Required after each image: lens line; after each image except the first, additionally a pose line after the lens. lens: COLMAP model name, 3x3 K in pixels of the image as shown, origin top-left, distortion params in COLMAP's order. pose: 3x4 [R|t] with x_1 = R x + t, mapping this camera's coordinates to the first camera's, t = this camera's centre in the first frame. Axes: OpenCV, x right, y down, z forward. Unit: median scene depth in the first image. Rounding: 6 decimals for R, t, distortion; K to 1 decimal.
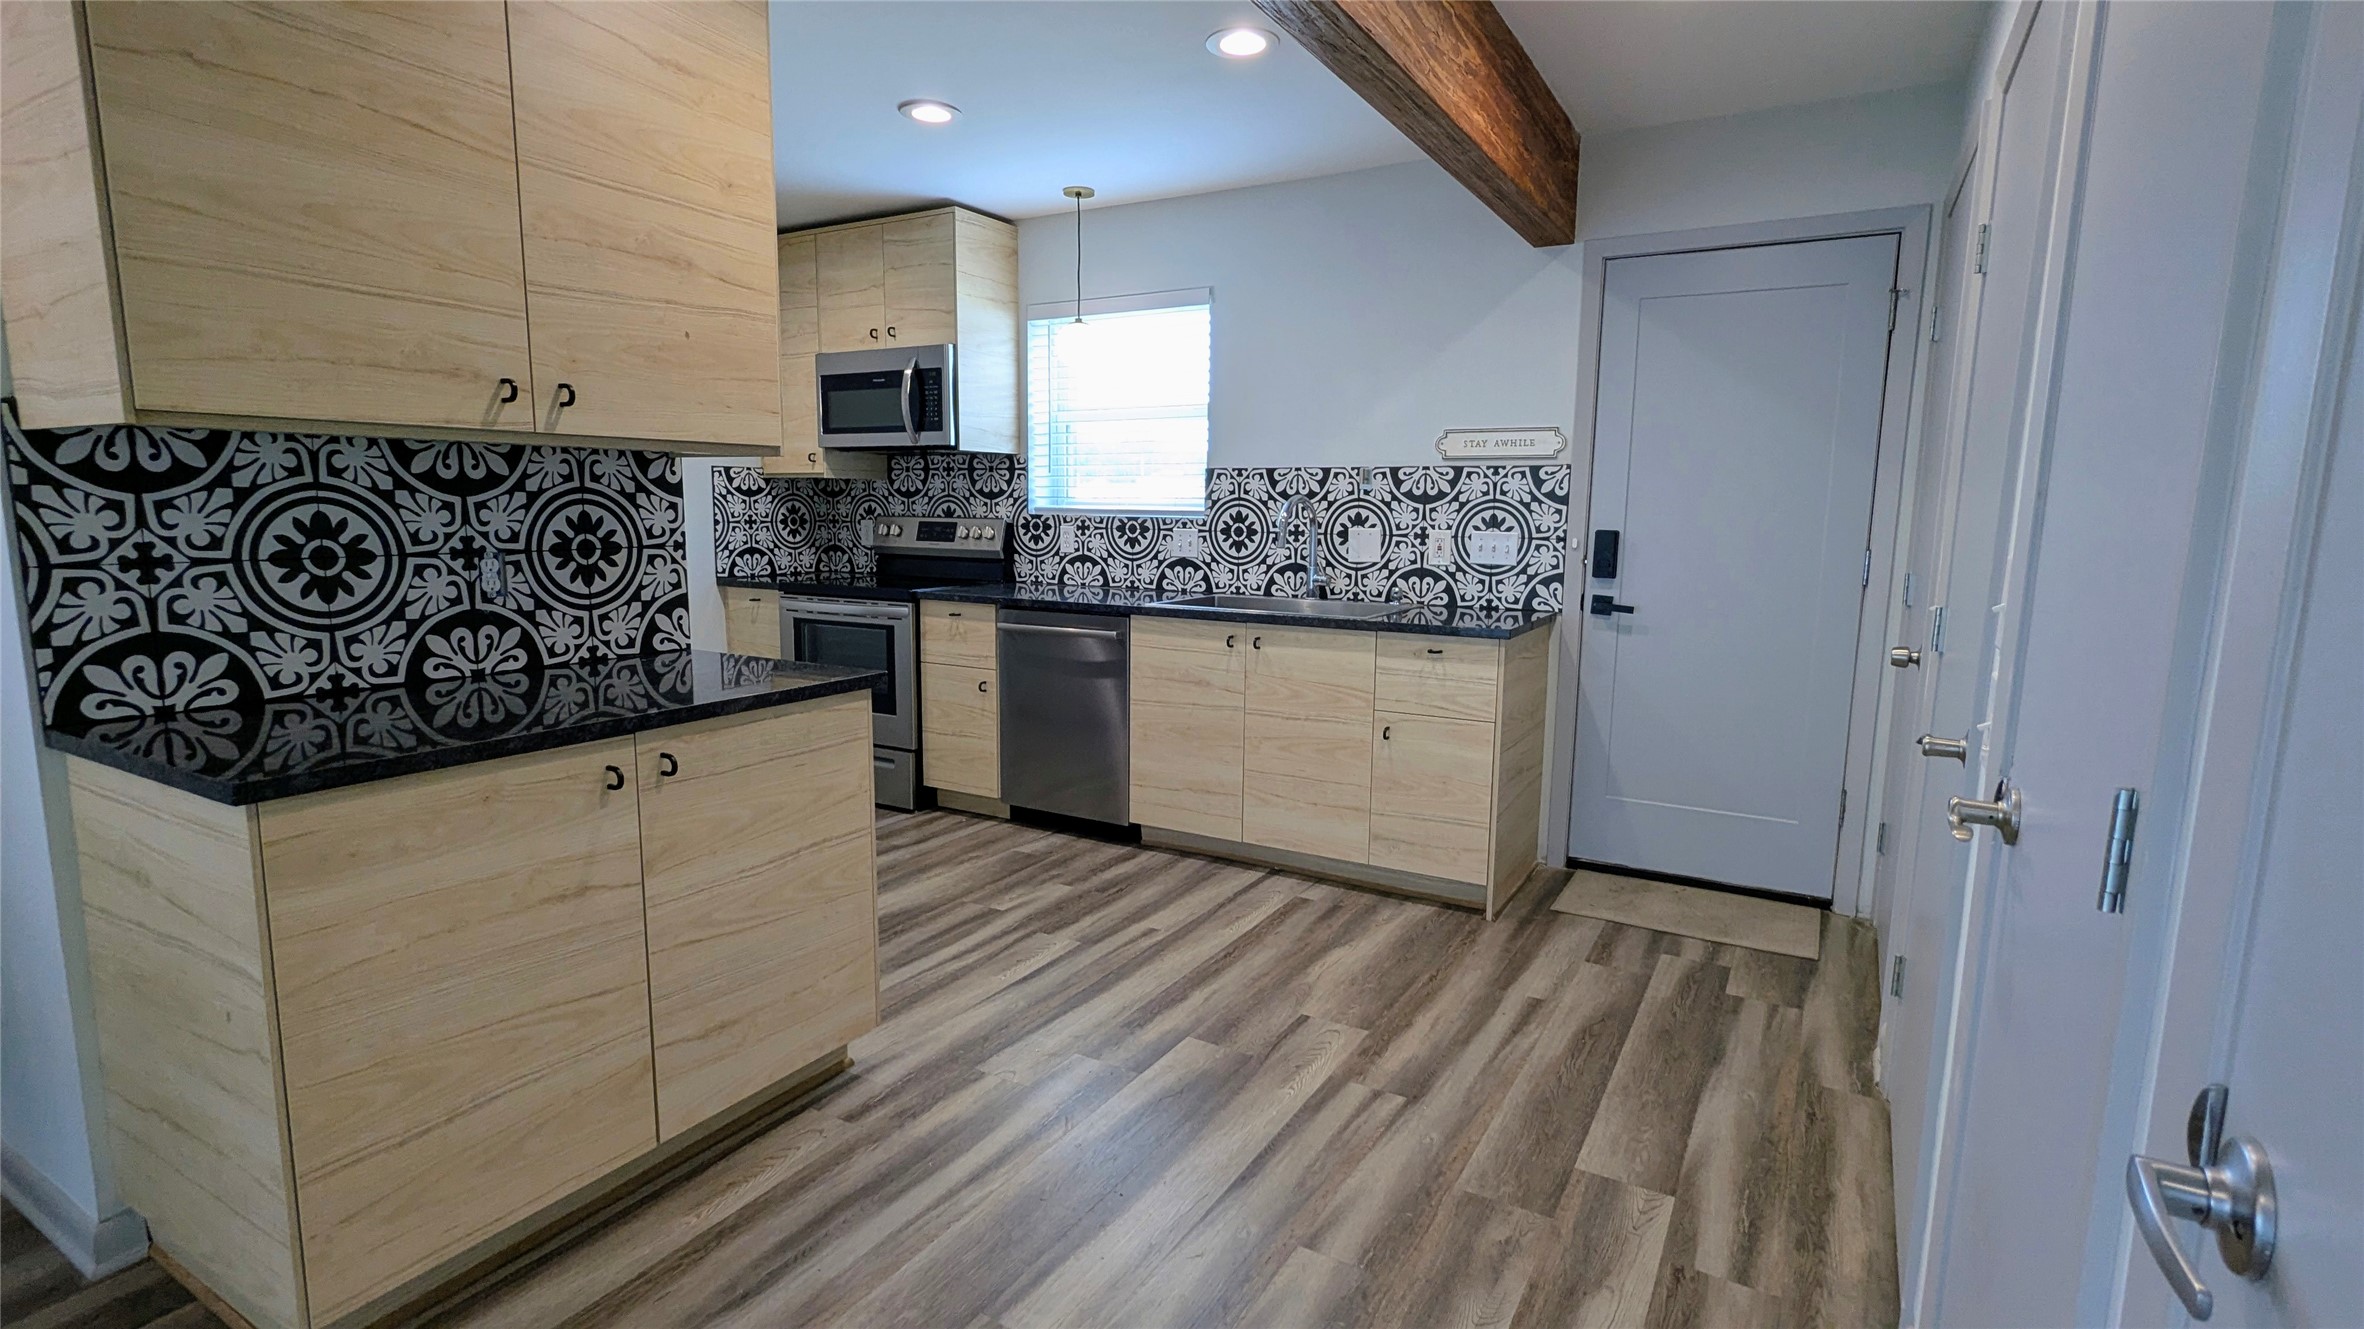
lens RADIAL K [[1119.4, 0, 1176.7], [0, 1119.4, 663.7], [0, 0, 1]] dist [-0.004260, 0.003801]
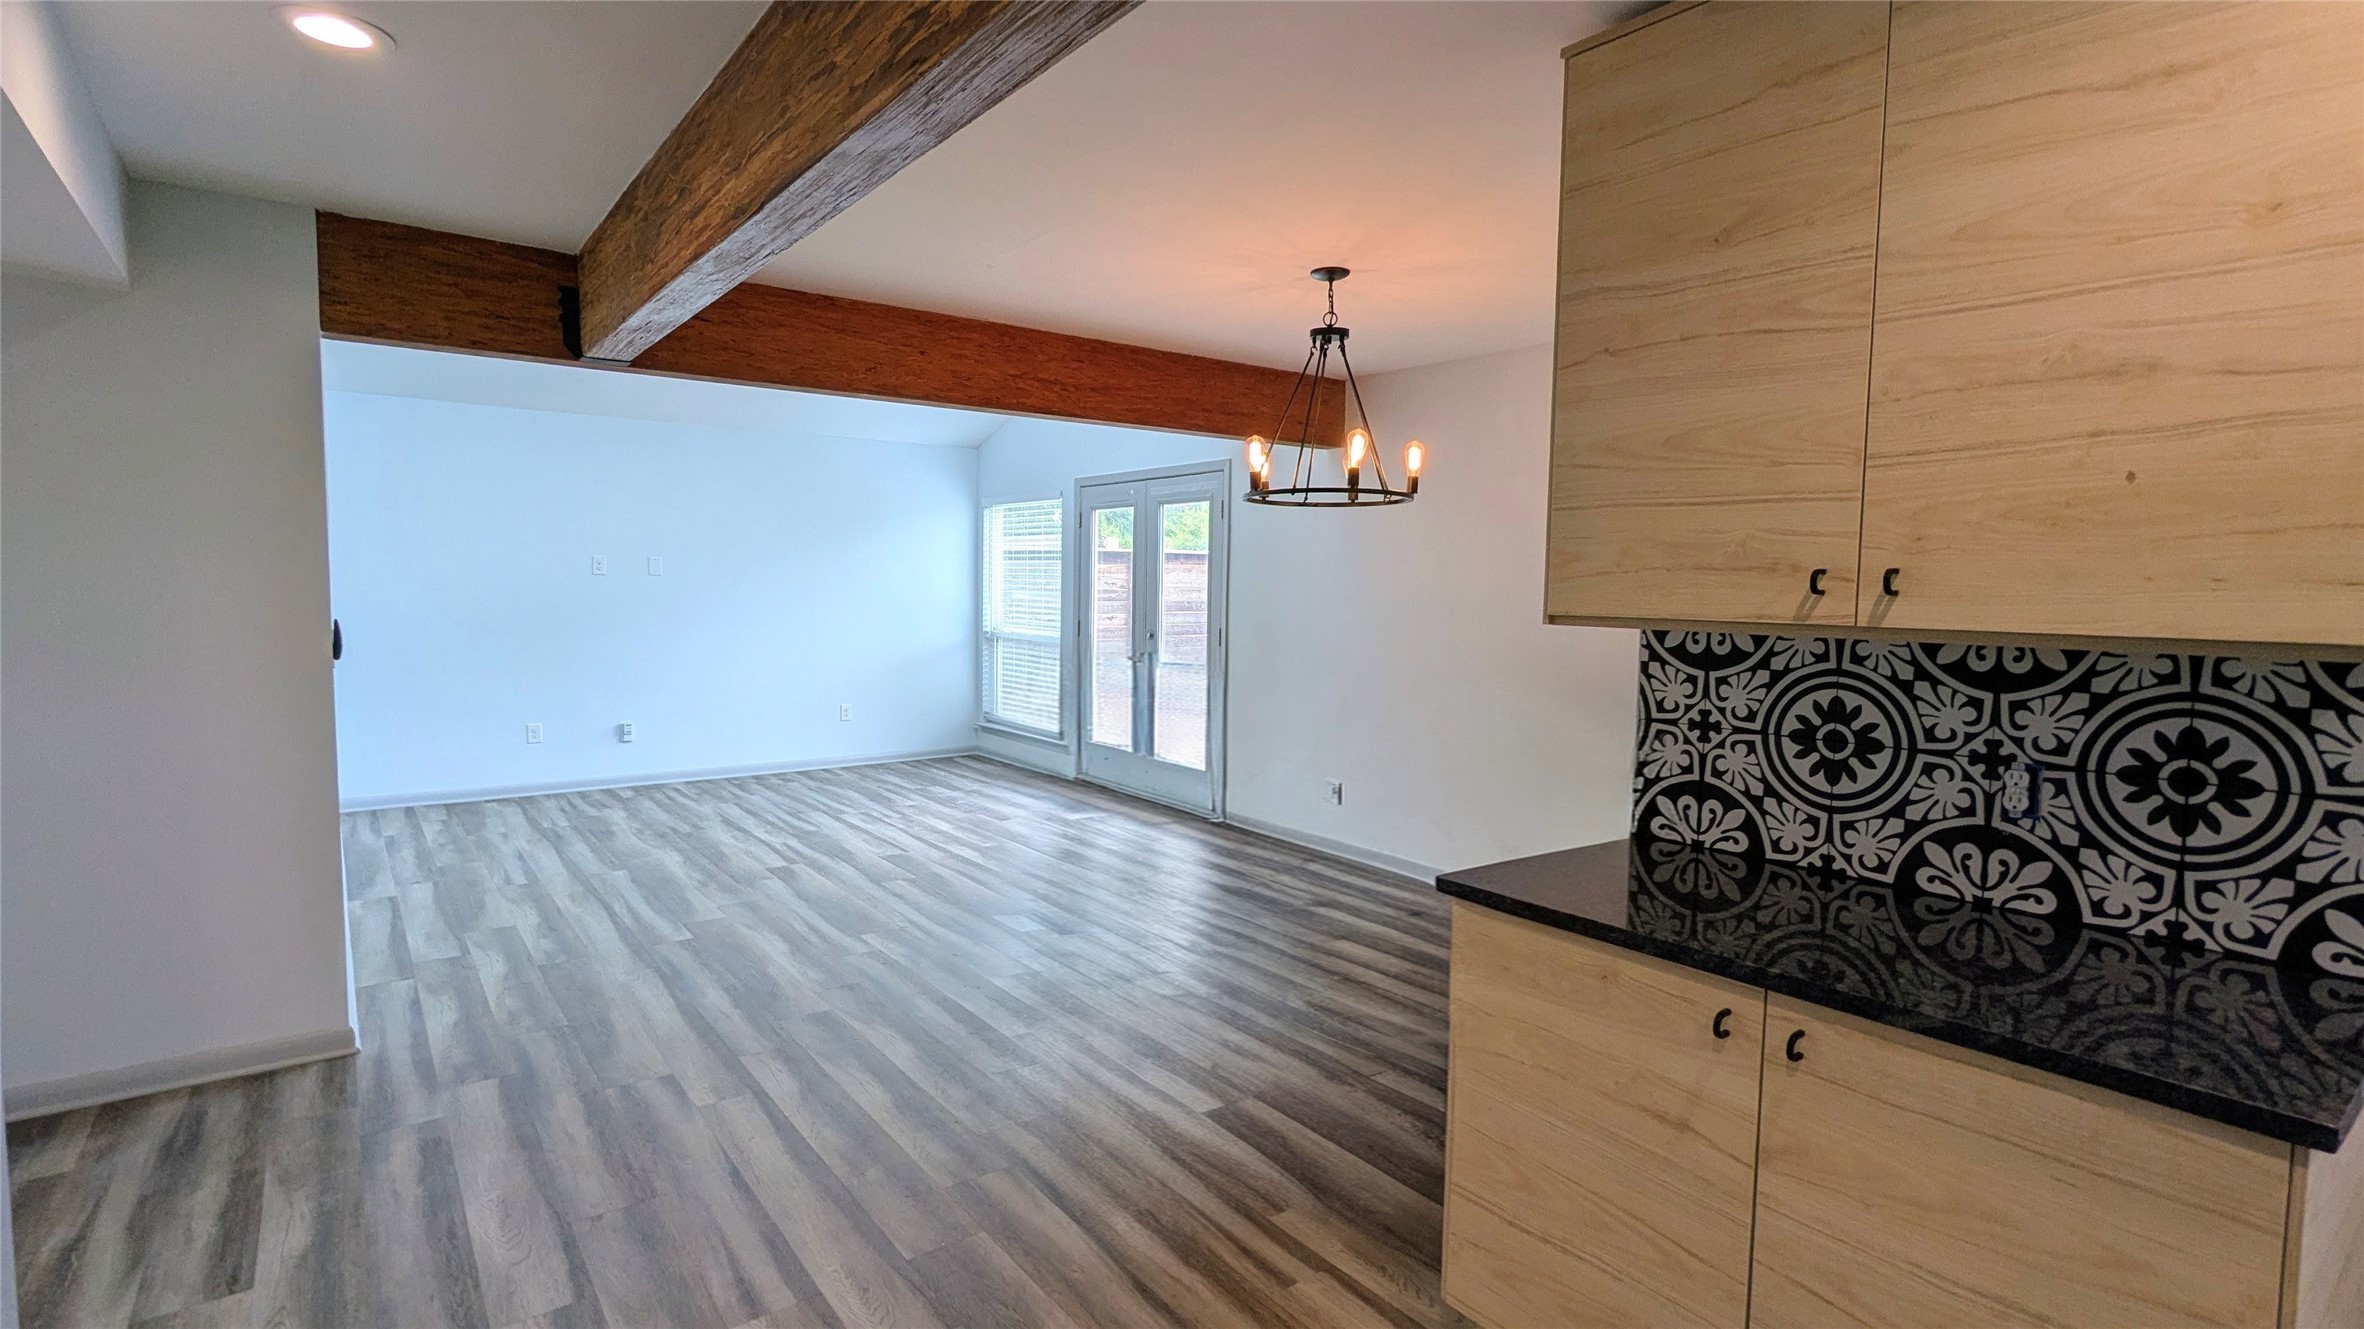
lens RADIAL K [[1119.4, 0, 1185.0], [0, 1119.4, 658.3], [0, 0, 1]] dist [-0.004260, 0.003801]
pose [[-0.376522, 0.045662, -0.925282, 0.381609], [-0.154281, 0.981746, 0.111229, -0.179391], [0.913471, 0.184634, -0.362604, 0.761106]]
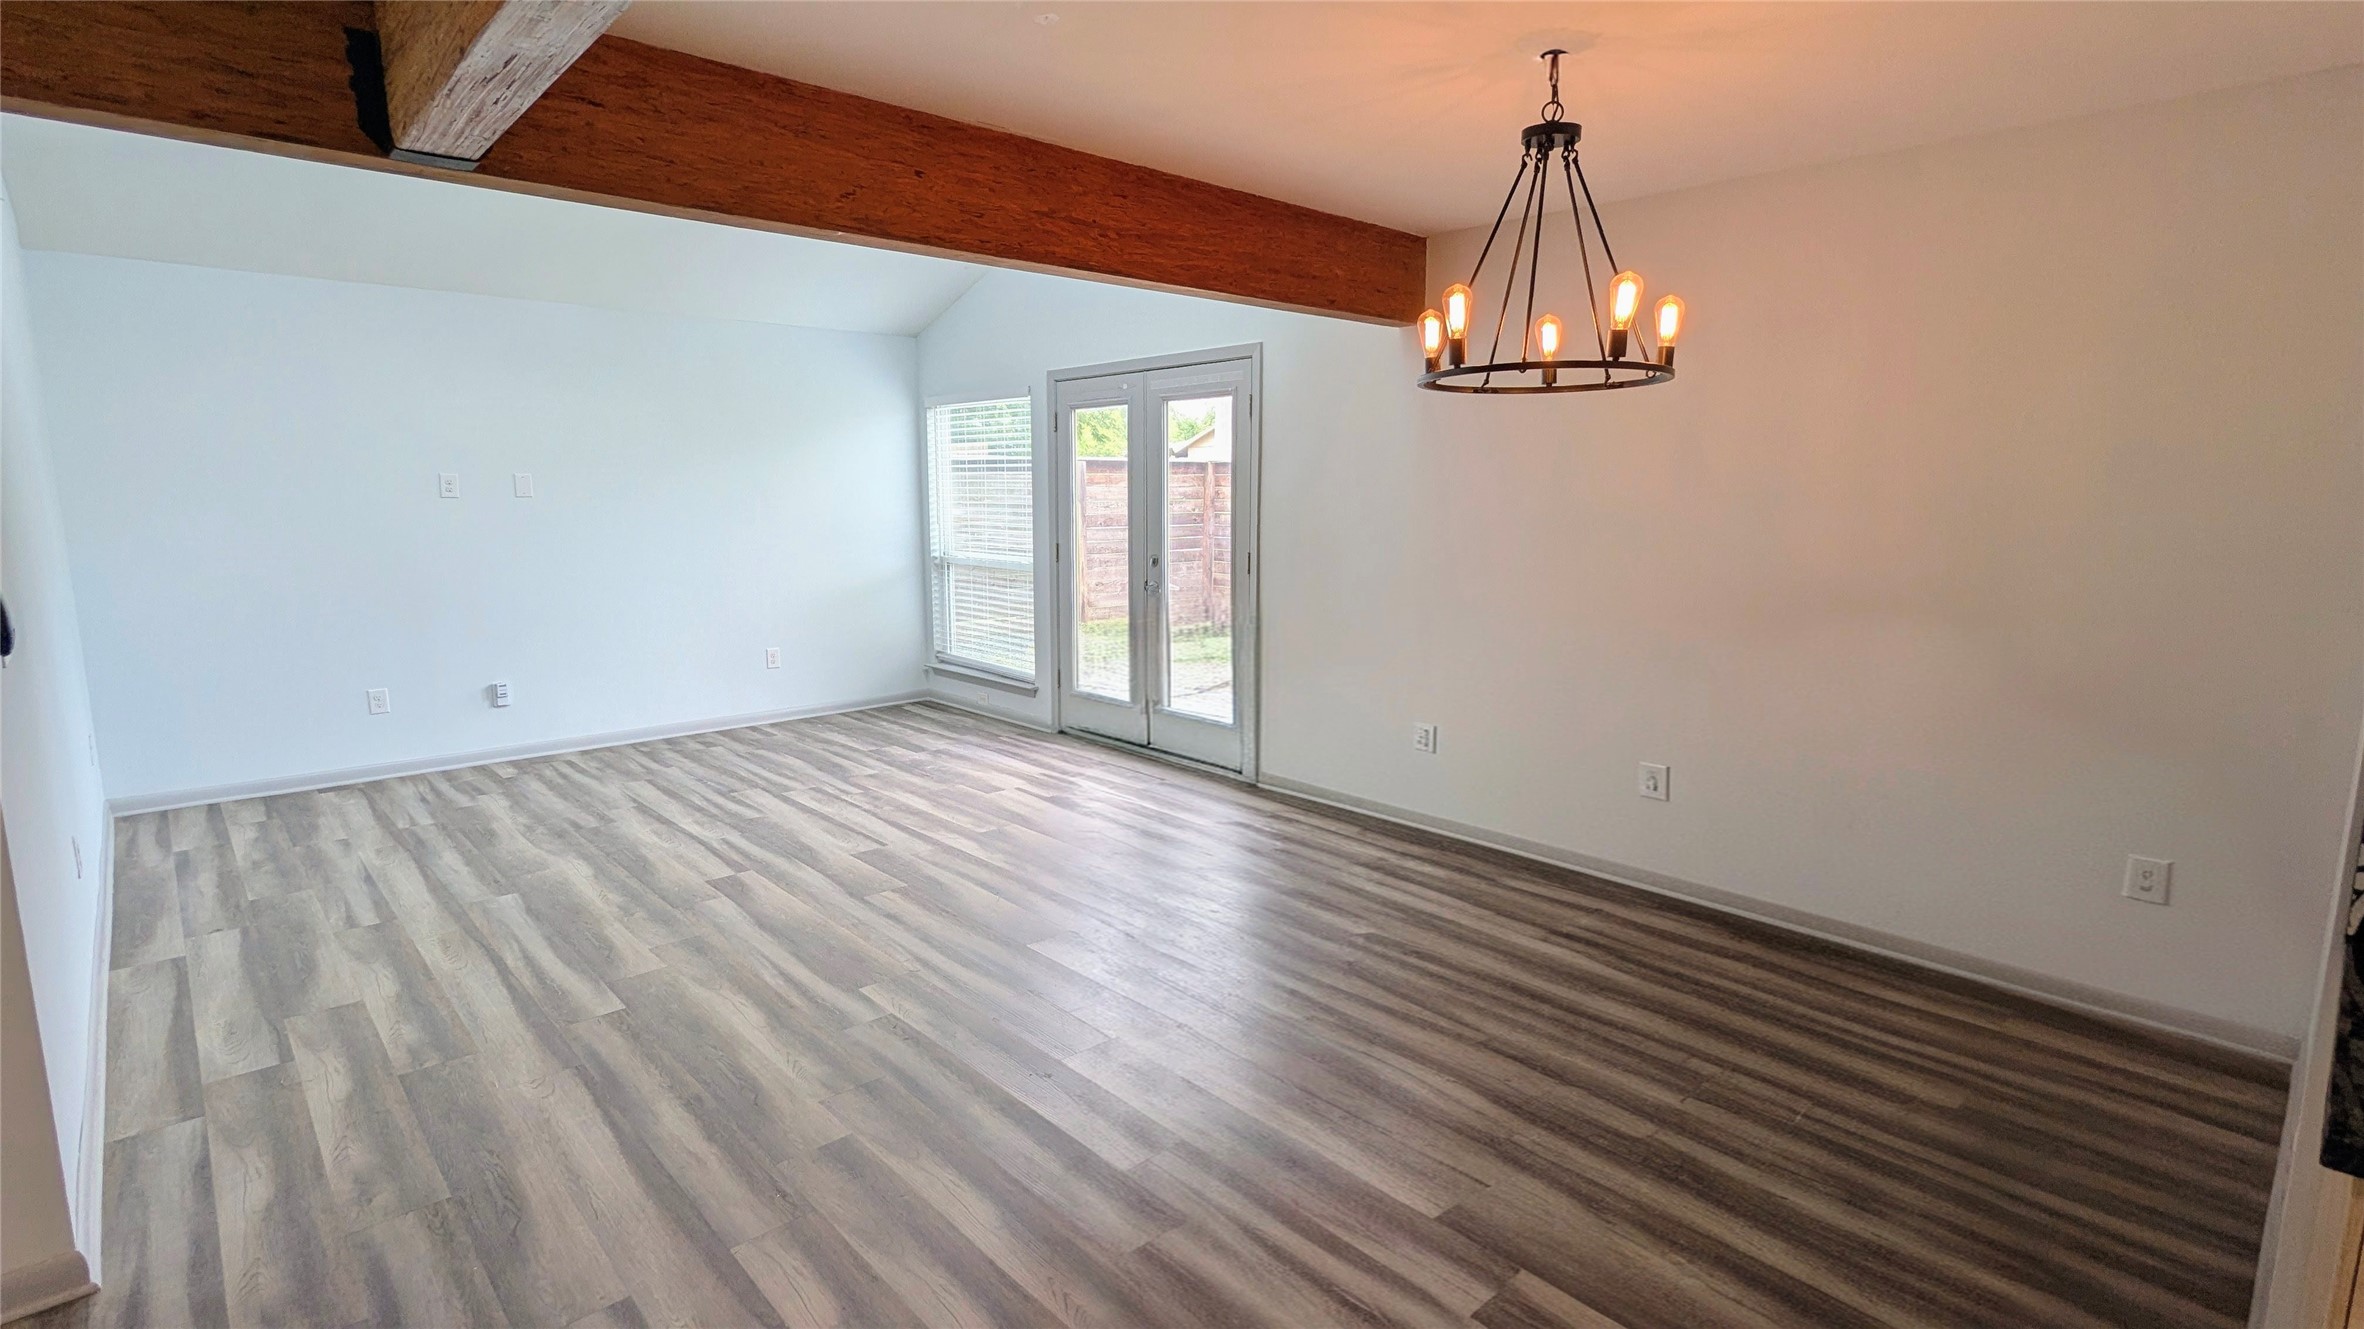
lens RADIAL K [[1119.4, 0, 1183.8], [0, 1119.4, 656.1], [0, 0, 1]] dist [-0.004260, 0.003801]
pose [[-0.287491, 0.129279, -0.949018, -0.016778], [-0.142900, 0.973969, 0.175967, -0.129403], [0.947063, 0.186204, -0.261533, 0.294607]]
